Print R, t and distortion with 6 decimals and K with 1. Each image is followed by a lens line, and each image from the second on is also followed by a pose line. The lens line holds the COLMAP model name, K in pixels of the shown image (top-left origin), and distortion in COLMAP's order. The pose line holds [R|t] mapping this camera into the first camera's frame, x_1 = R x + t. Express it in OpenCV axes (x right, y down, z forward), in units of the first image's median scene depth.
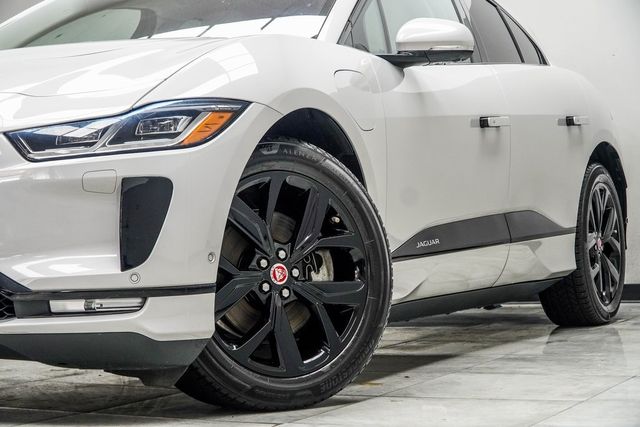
lens RADIAL K [[1912.4, 0, 320.0], [0, 1912.4, 213.5], [0, 0, 1]] dist [-0.561504, 0.077287]
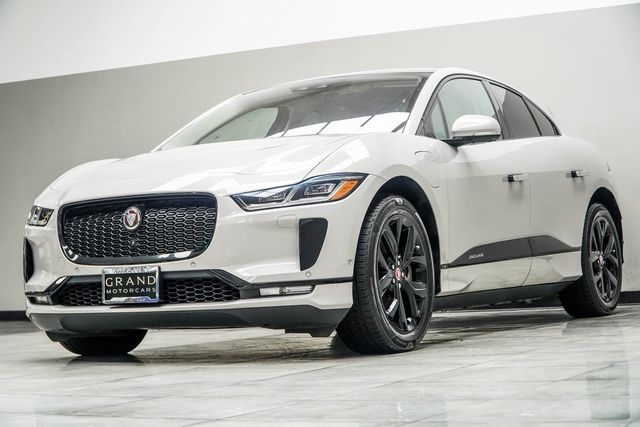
lens RADIAL K [[1479.4, 0, 320.0], [0, 1479.4, 213.5], [0, 0, 1]] dist [-0.414788, -0.335471]
pose [[0.998019, -0.030079, -0.055261, -0.004583], [0.028721, 0.999270, -0.025203, 0.007496], [0.055978, 0.023566, 0.998154, -0.251358]]
